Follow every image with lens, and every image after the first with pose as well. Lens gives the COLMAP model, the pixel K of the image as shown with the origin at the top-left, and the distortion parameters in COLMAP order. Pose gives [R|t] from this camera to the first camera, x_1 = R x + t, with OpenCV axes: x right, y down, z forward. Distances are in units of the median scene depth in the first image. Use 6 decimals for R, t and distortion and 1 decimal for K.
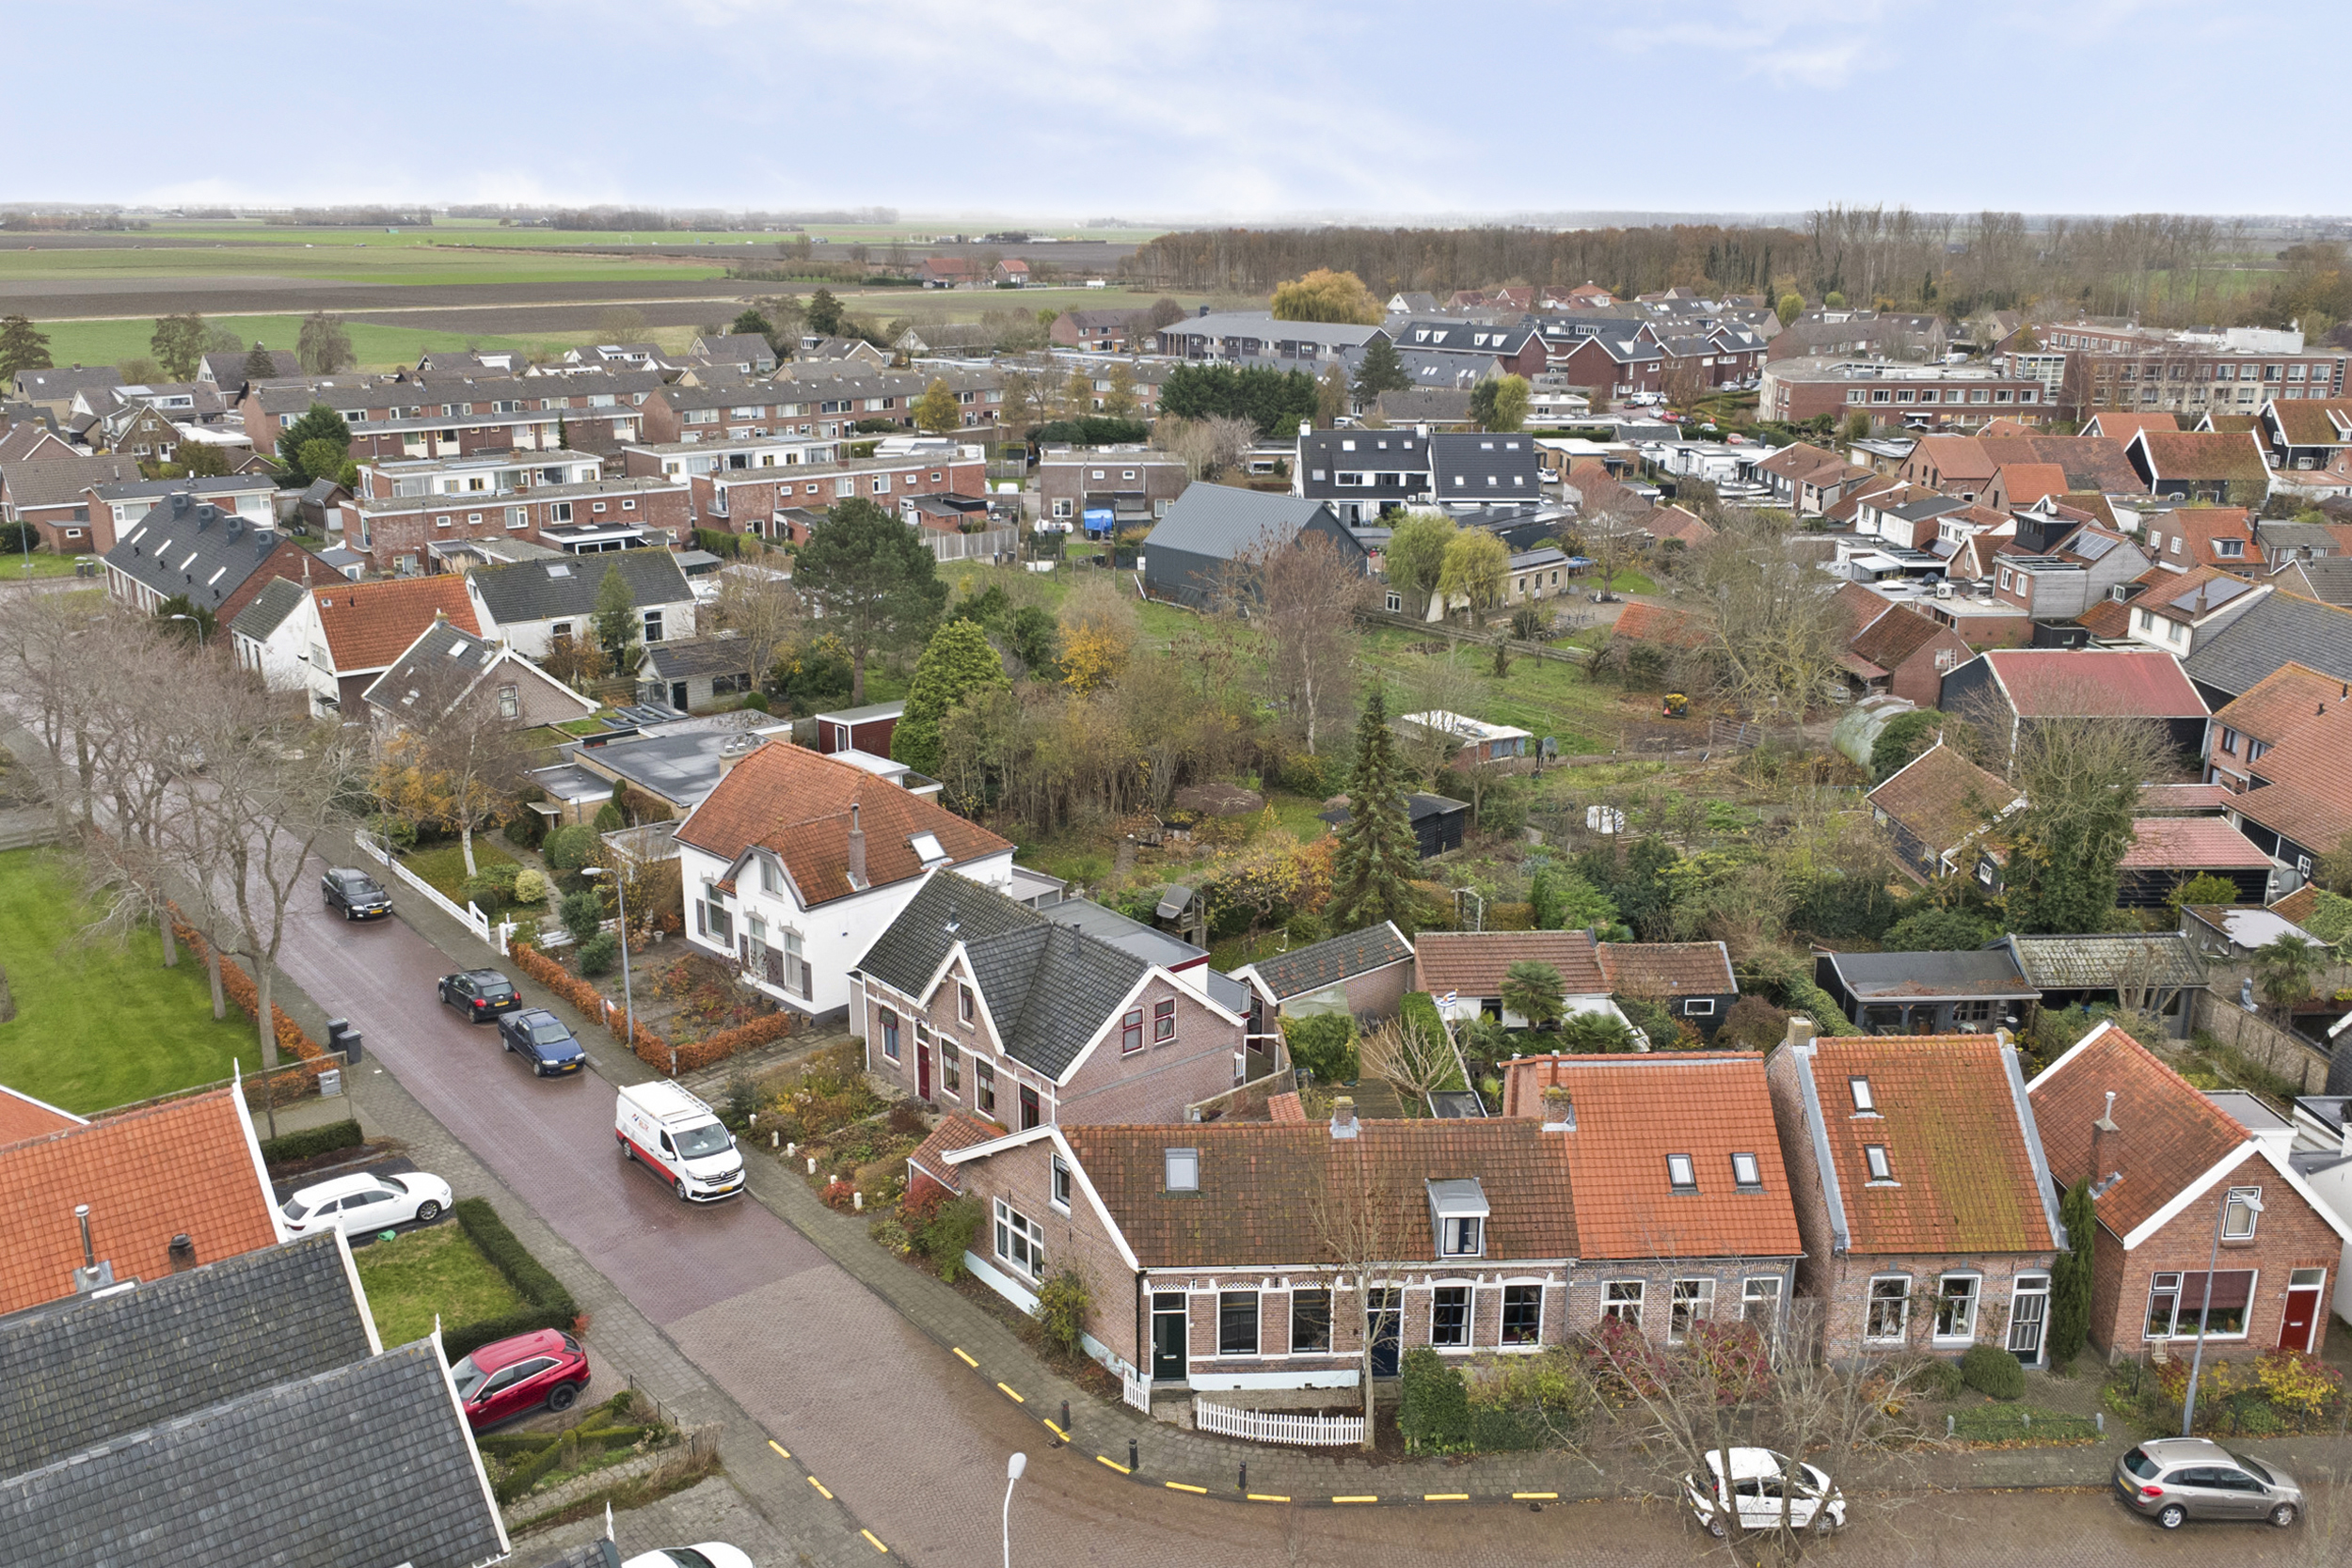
lens RADIAL K [[1922.2, 0, 1176.0], [0, 1922.2, 784.0], [0, 0, 1]] dist [-0.010844, 0.045323]
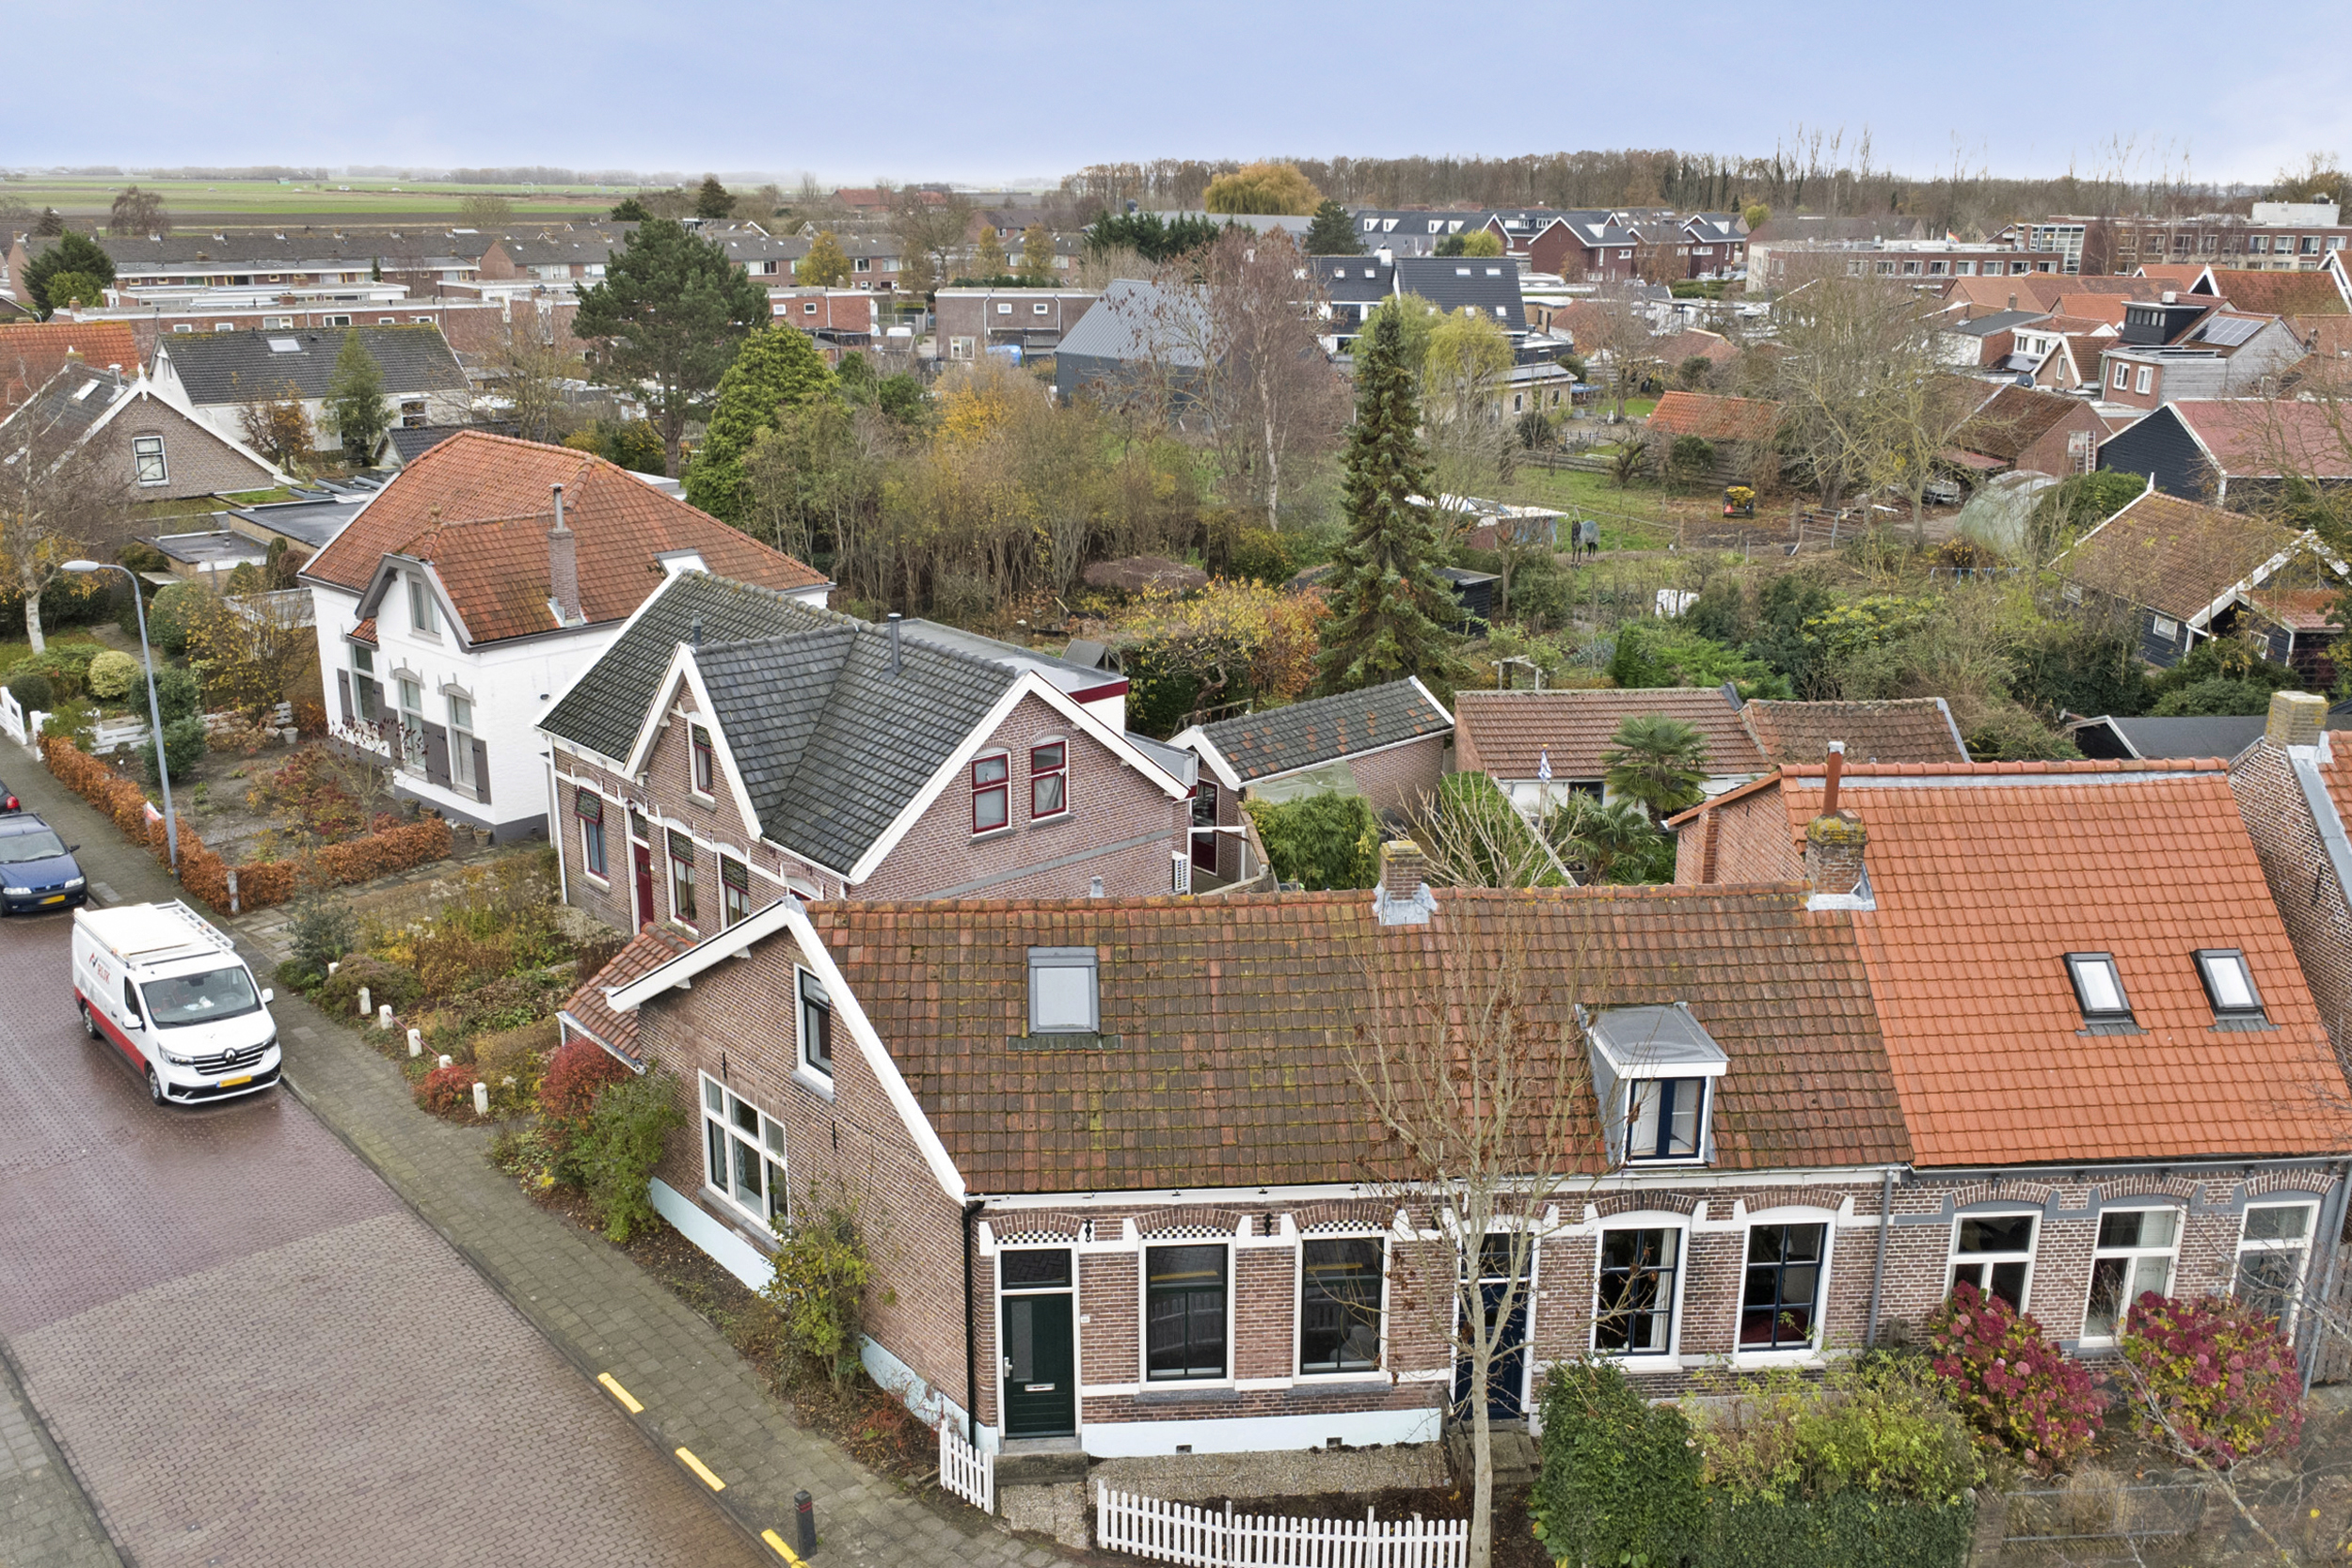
lens RADIAL K [[1950.0, 0, 1171.2], [0, 1950.0, 792.3], [0, 0, 1]] dist [0.008408, 0.006456]
pose [[0.999464, -0.007379, 0.031888, 0.012229], [0.006859, 0.999842, 0.016374, 0.121571], [-0.032003, -0.016147, 0.999357, 0.438965]]
